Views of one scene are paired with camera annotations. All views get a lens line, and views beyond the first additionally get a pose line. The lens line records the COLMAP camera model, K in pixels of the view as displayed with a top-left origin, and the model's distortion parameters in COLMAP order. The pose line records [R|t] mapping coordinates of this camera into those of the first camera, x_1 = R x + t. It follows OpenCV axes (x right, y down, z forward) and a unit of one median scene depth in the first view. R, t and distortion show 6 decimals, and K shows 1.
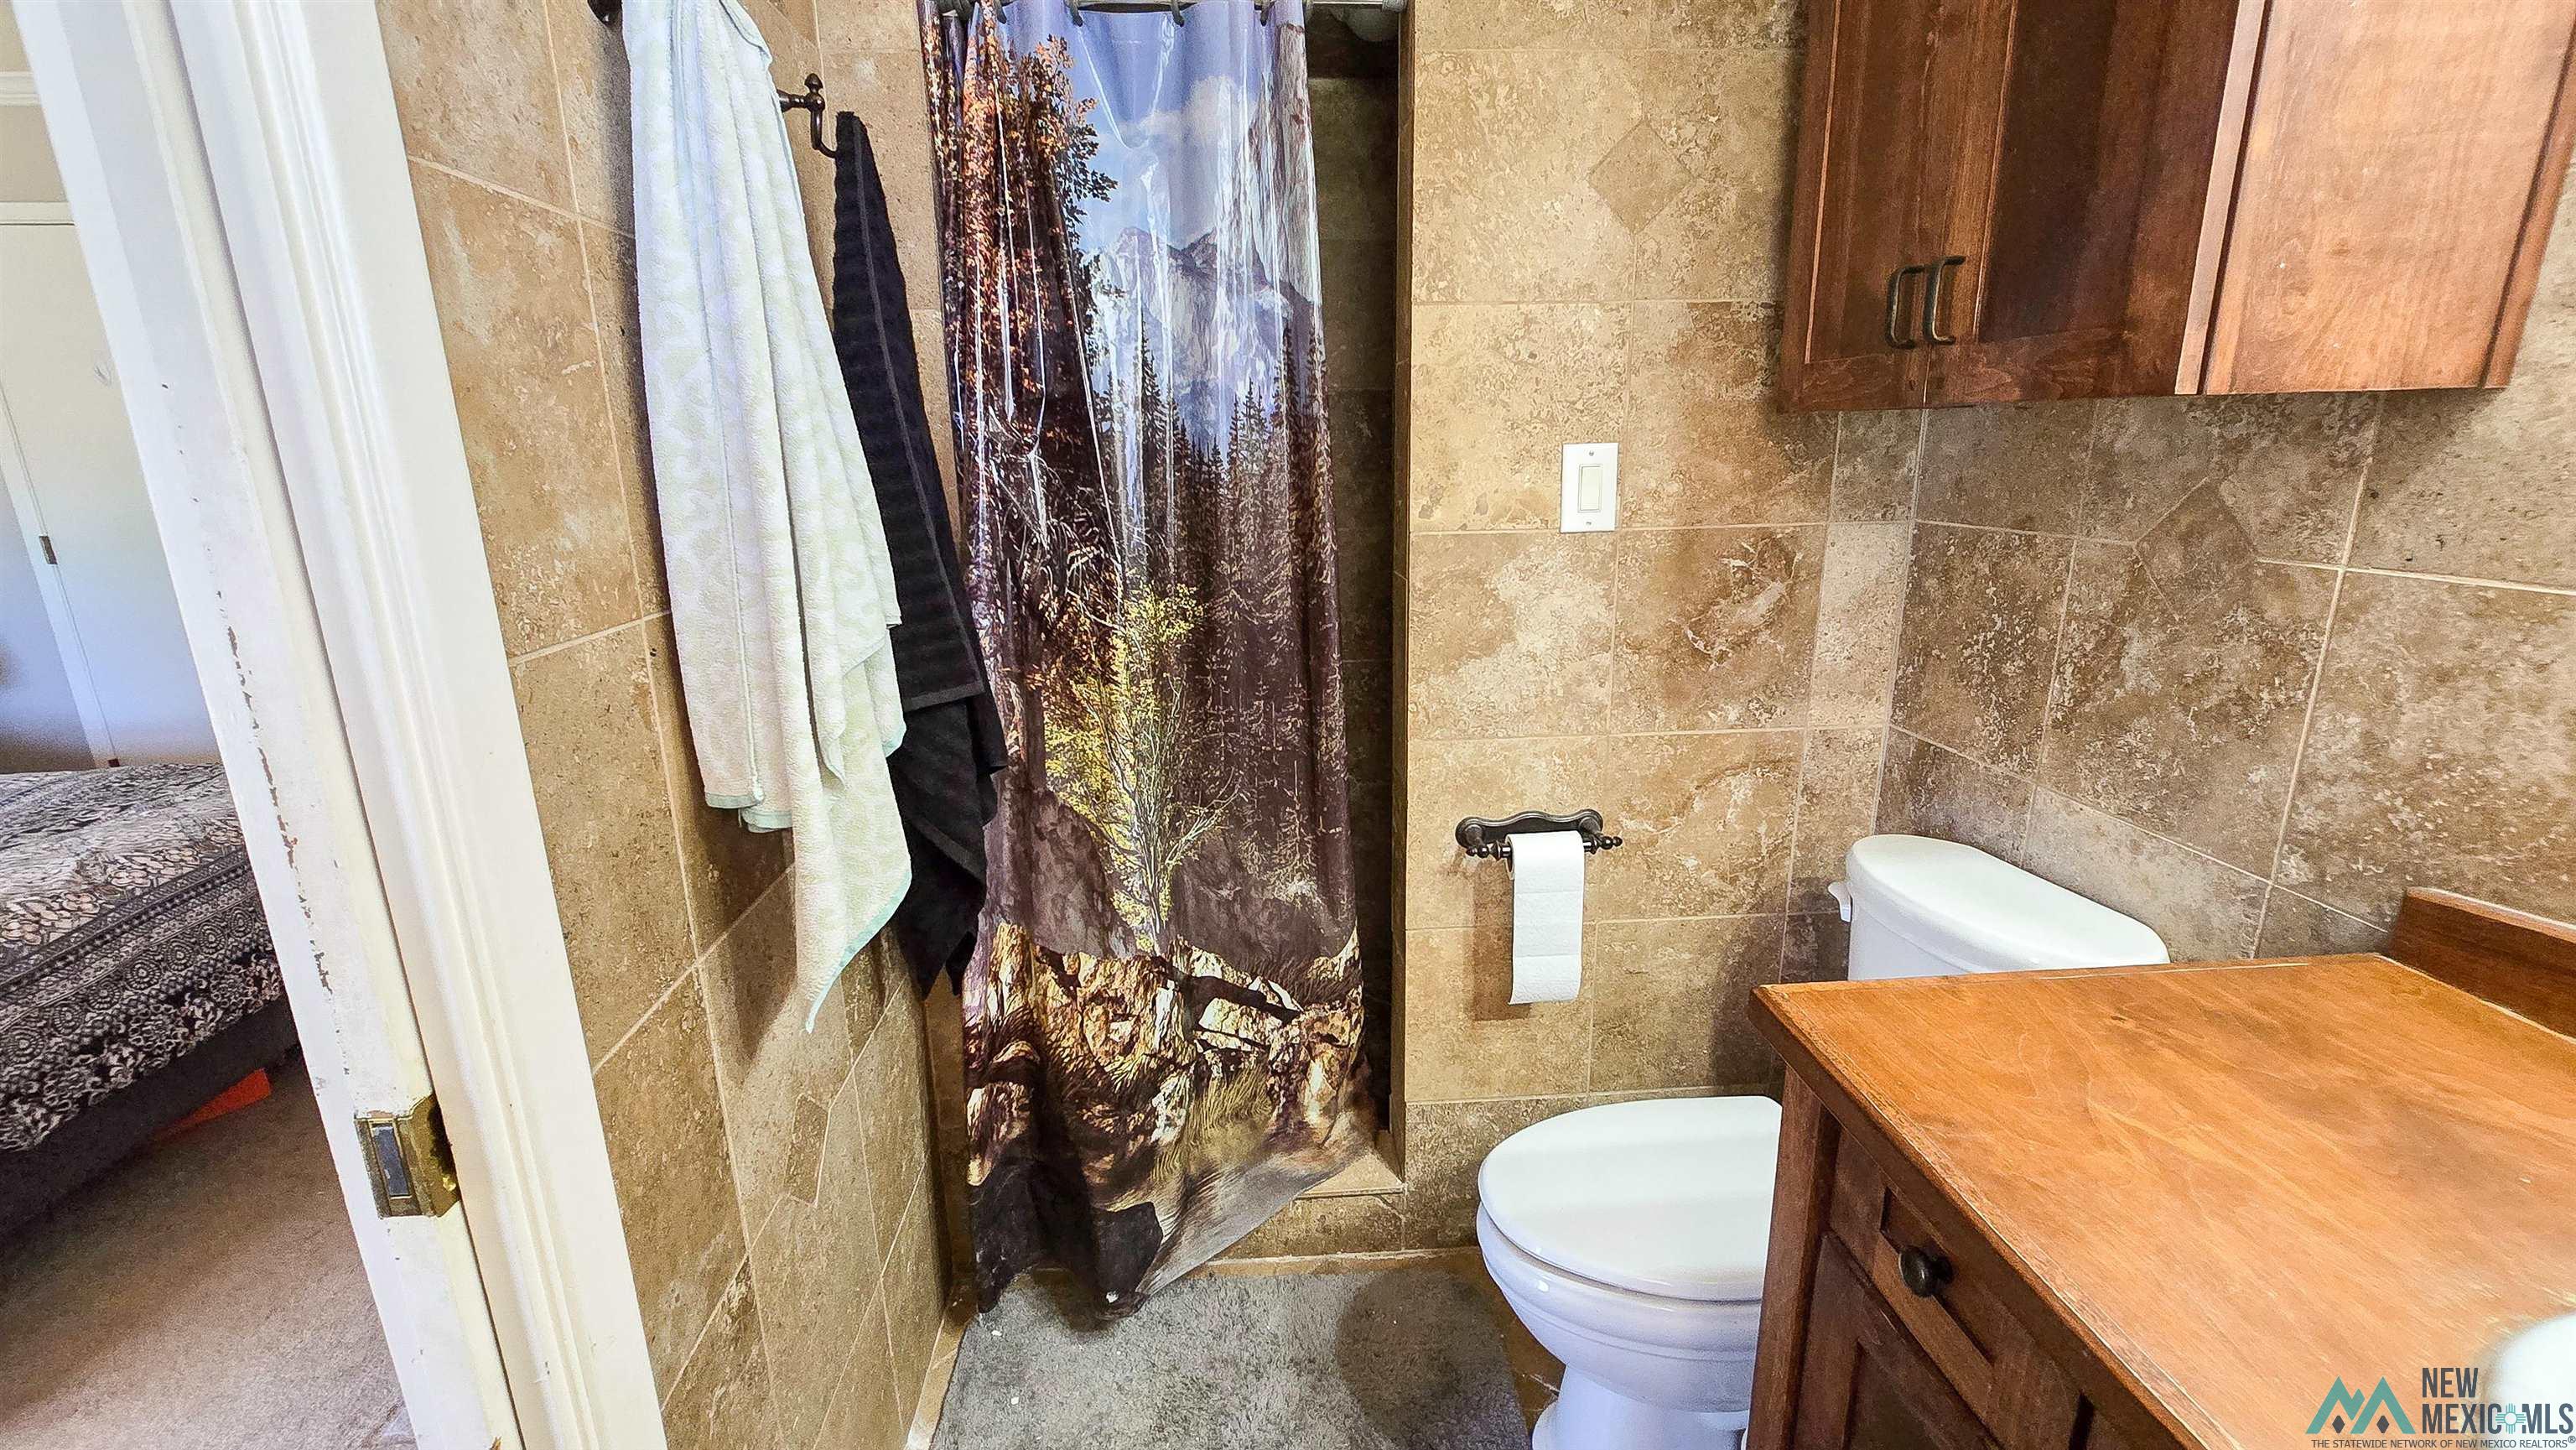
lens RADIAL K [[1057.7, 0, 1297.5], [0, 1057.7, 720.2], [0, 0, 1]] dist [0.000677, -0.000196]
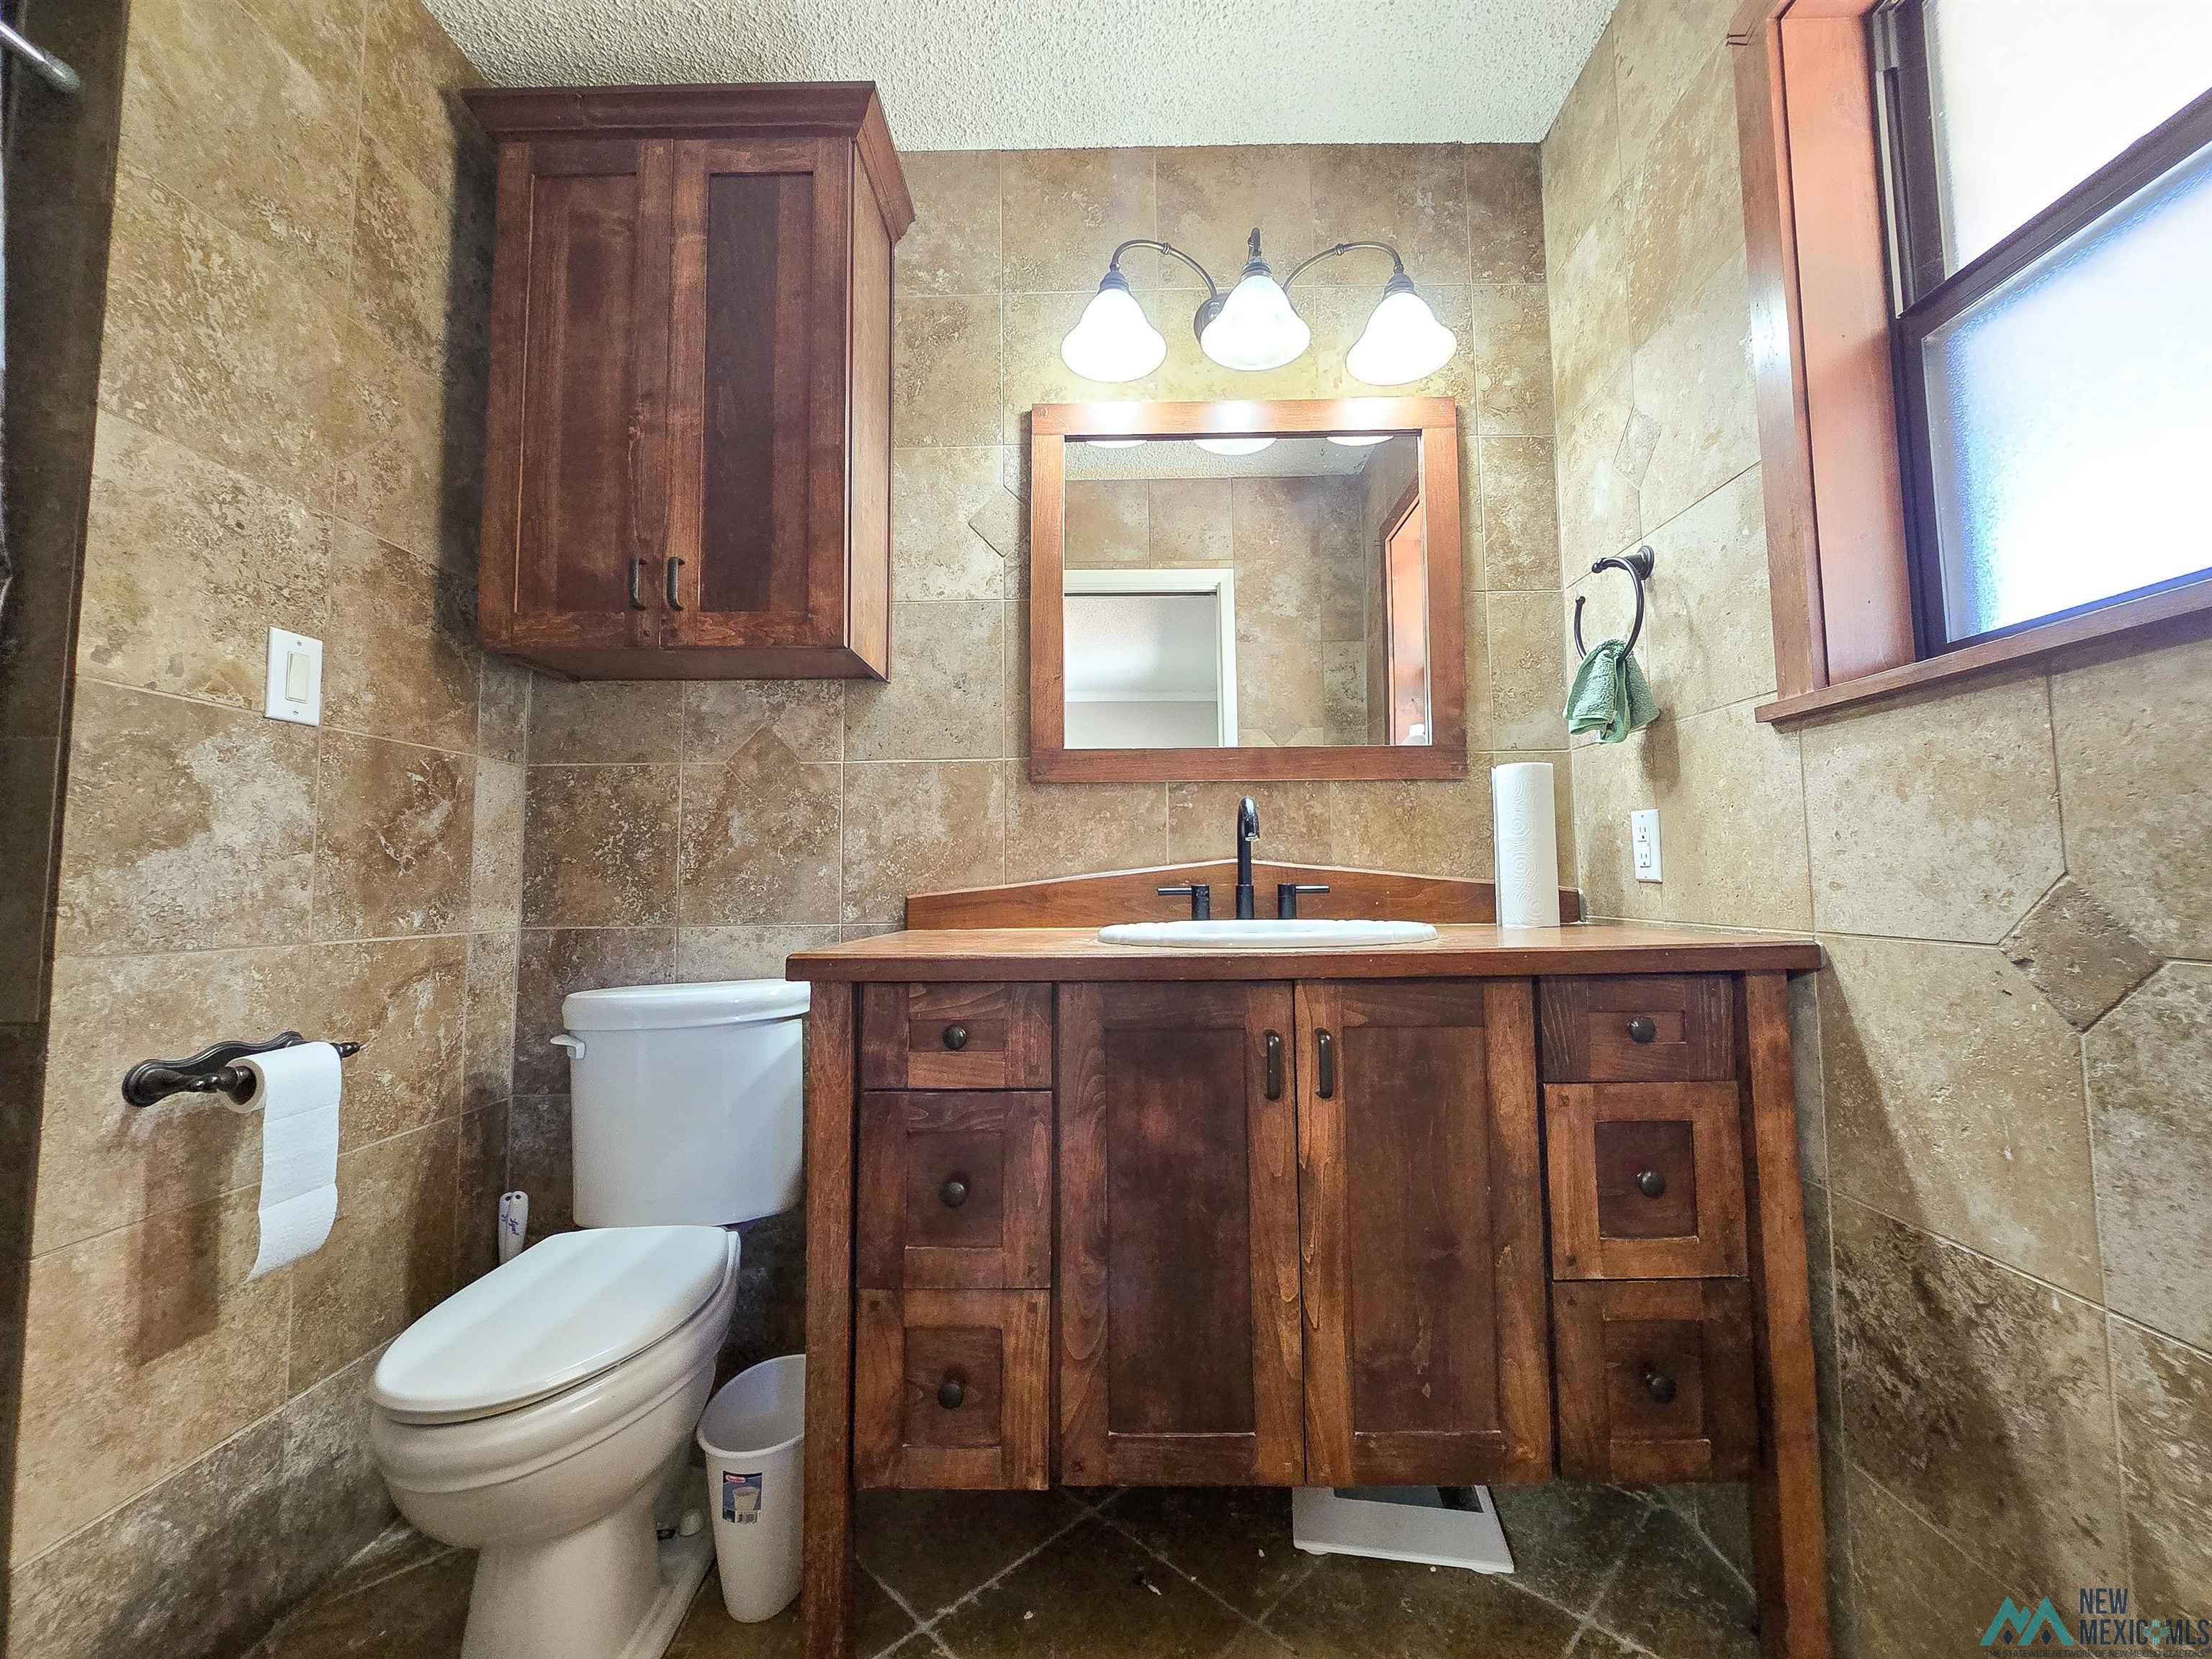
lens RADIAL K [[895.9, 0, 1109.5], [0, 895.9, 822.0], [0, 0, 1]] dist [-0.002278, -0.000526]
pose [[0.089201, 0.083419, 0.992514, -0.459945], [0.261675, 0.959519, -0.104164, 0.188582], [-0.961025, 0.269008, 0.063761, 0.263733]]
